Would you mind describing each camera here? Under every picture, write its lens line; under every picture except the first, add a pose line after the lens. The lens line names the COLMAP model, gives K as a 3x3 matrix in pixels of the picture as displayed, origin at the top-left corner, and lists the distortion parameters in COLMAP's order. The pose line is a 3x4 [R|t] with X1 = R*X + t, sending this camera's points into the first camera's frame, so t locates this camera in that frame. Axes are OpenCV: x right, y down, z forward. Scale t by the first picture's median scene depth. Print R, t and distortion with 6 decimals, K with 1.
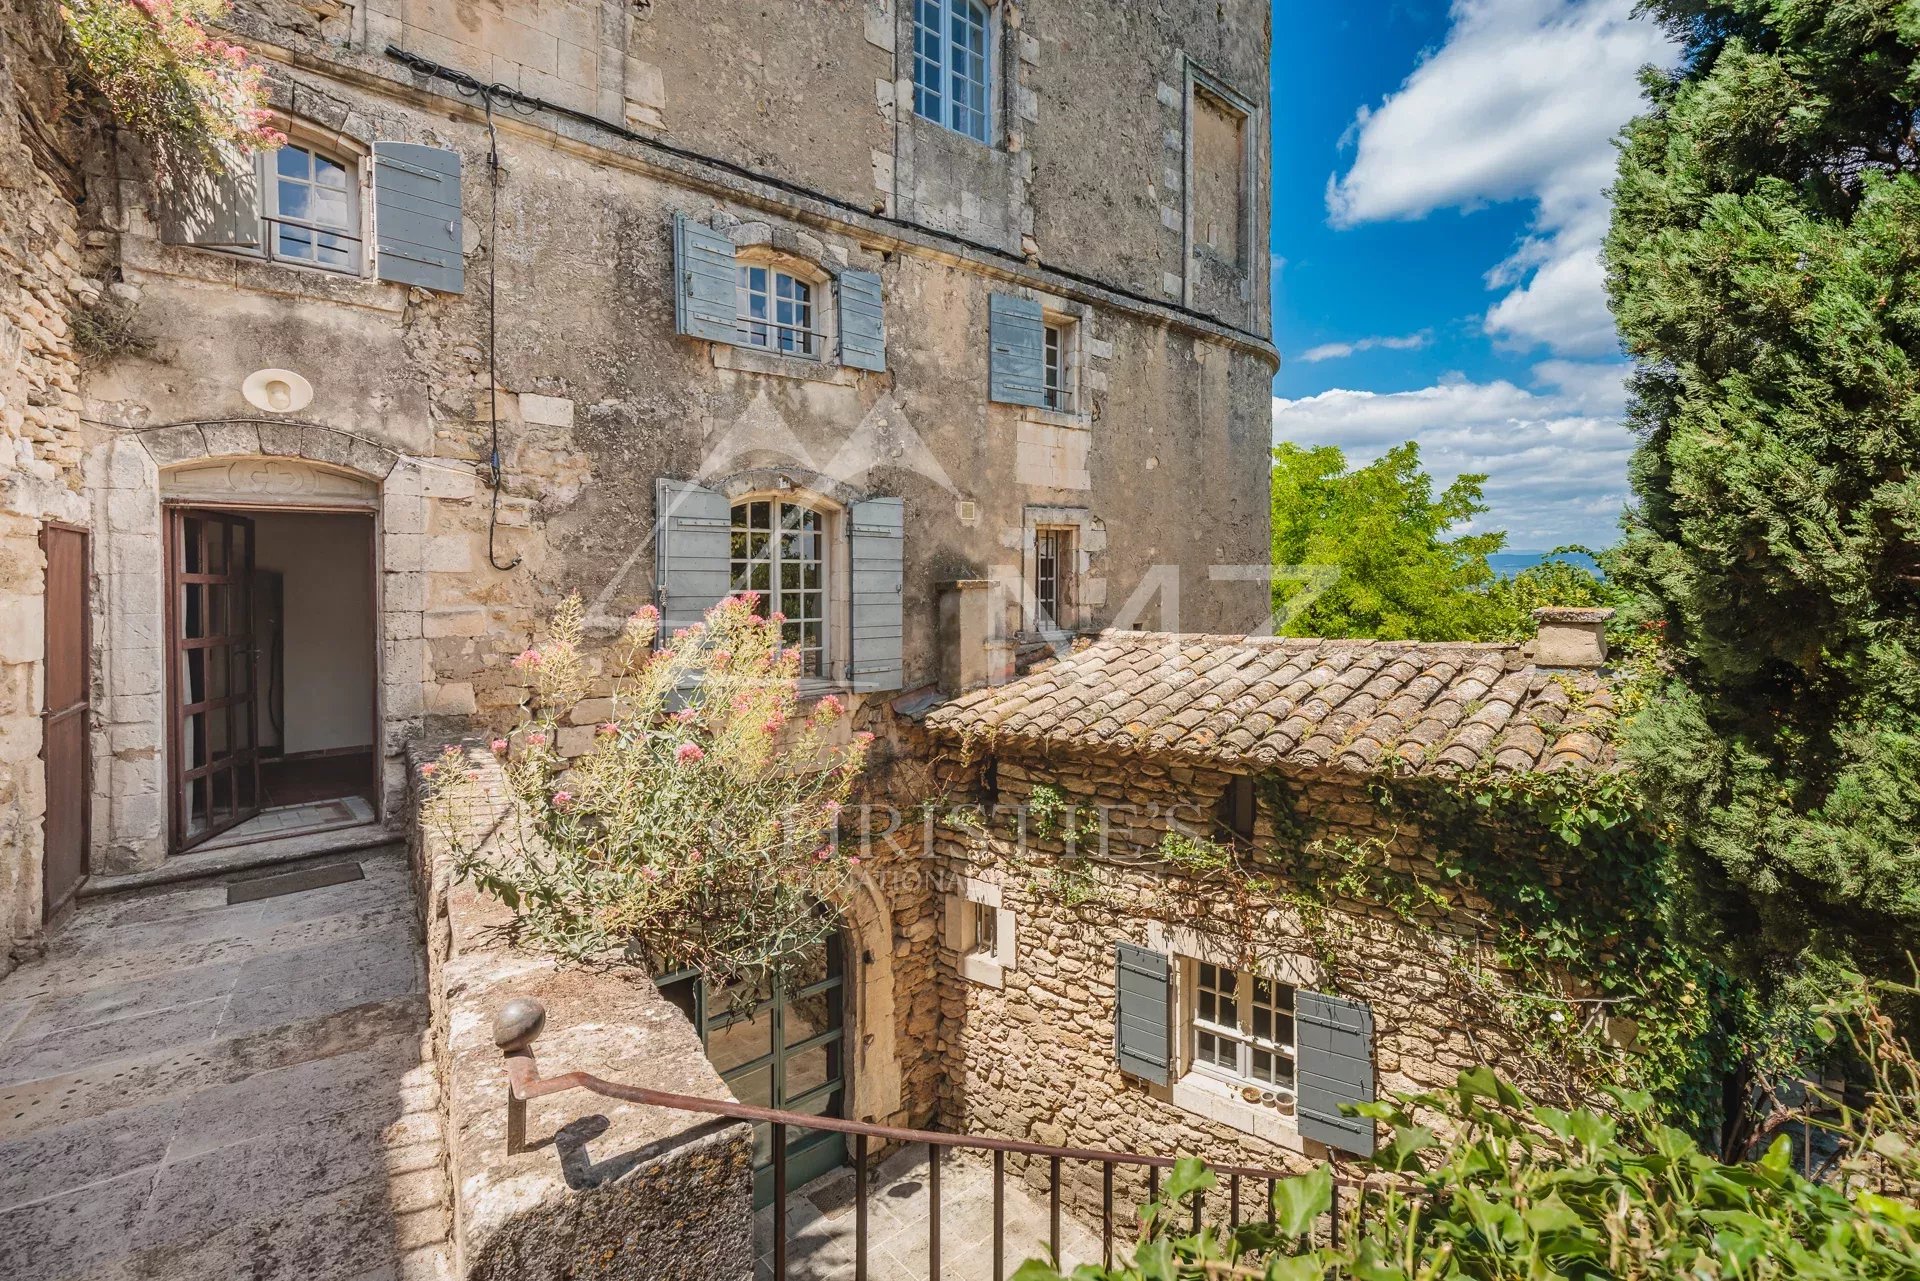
lens RADIAL K [[863.6, 0, 958.5], [0, 863.6, 638.0], [0, 0, 1]] dist [0.011273, -0.001740]
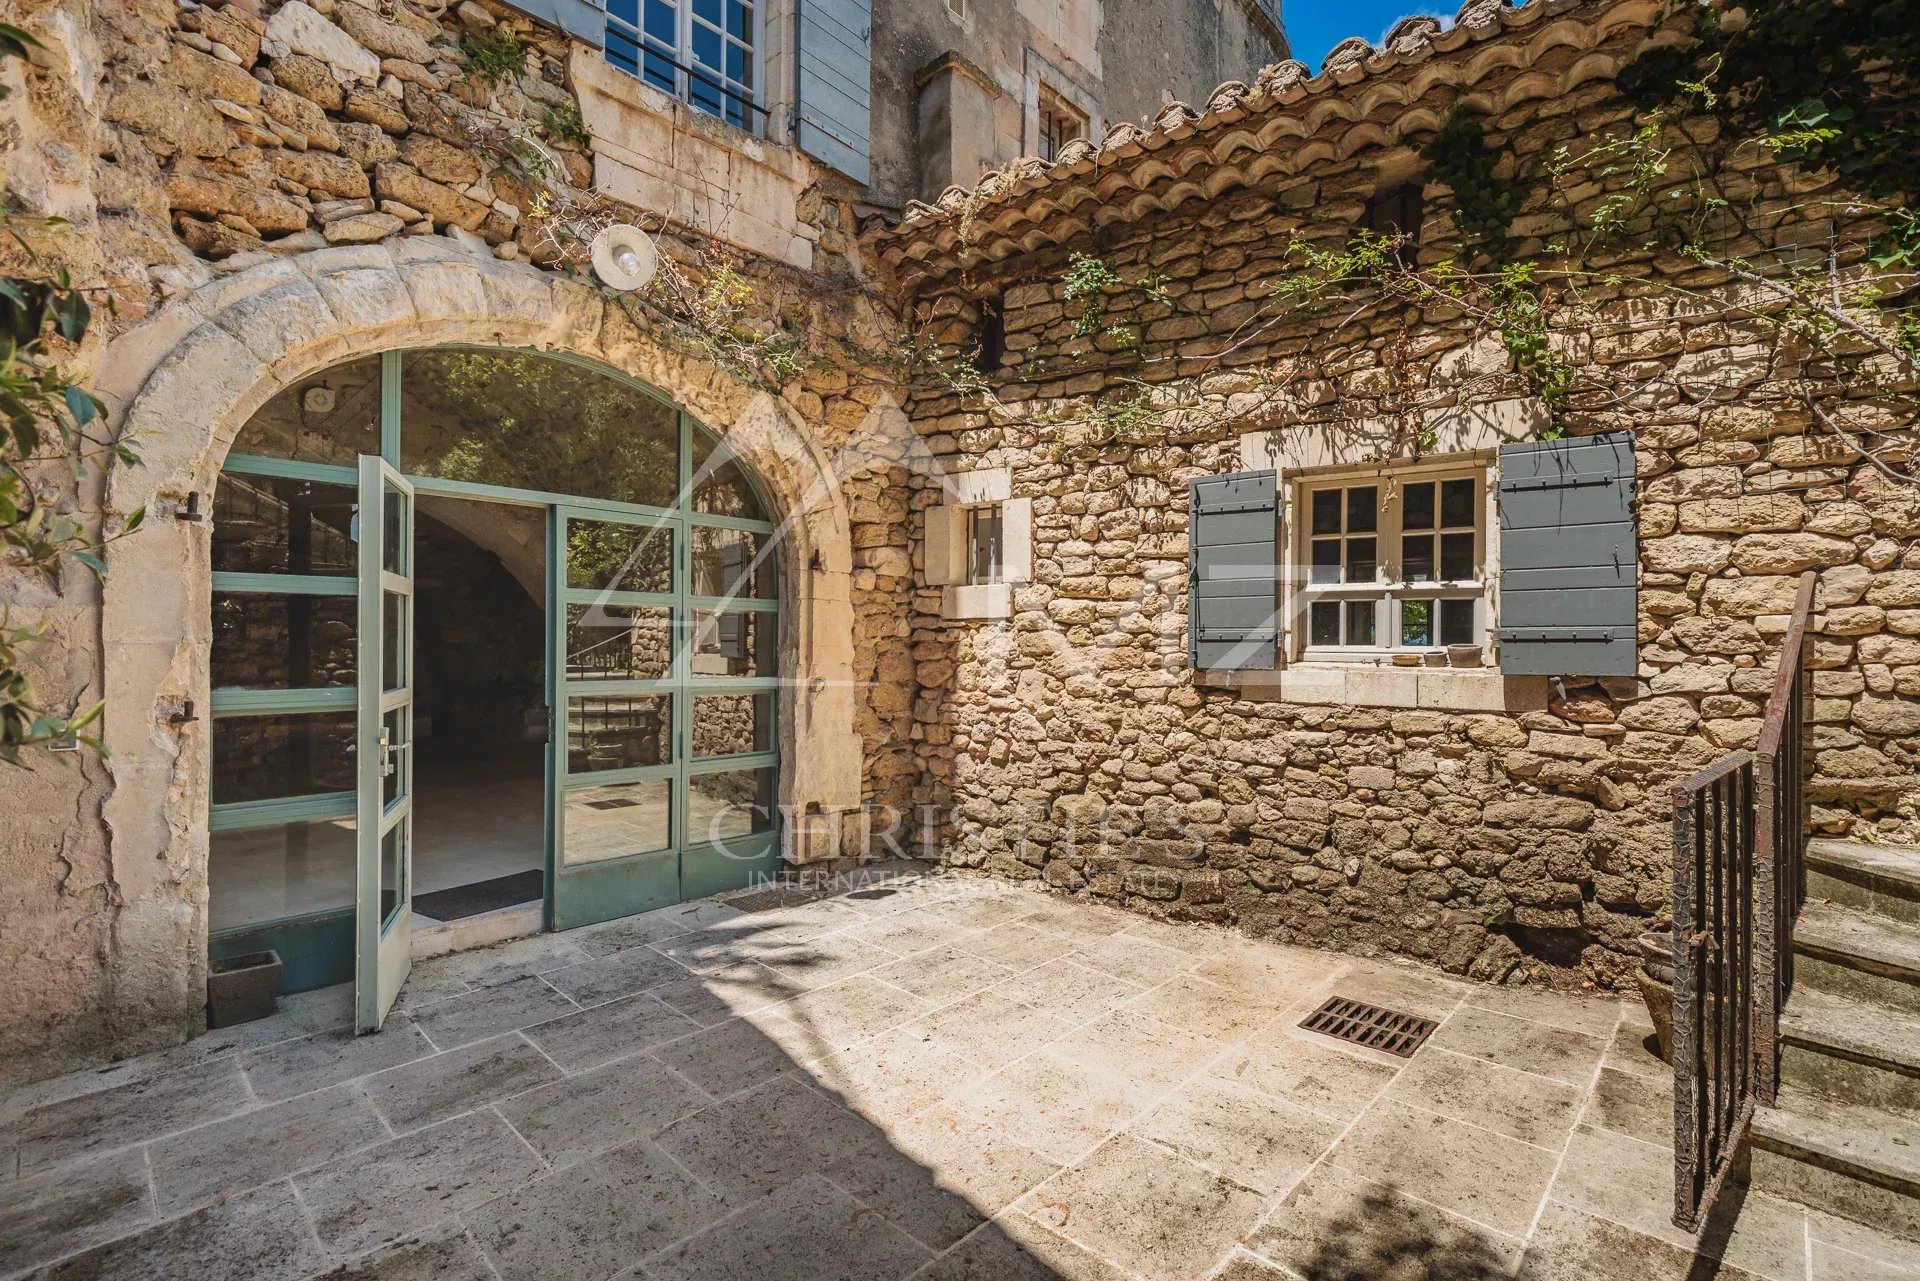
lens RADIAL K [[863.6, 0, 962.7], [0, 863.6, 632.0], [0, 0, 1]] dist [0.011273, -0.001740]
pose [[0.995826, 0.007181, 0.090992, -0.054008], [-0.004855, 0.999656, -0.025758, 0.460991], [-0.091146, 0.025209, 0.995518, 0.325099]]
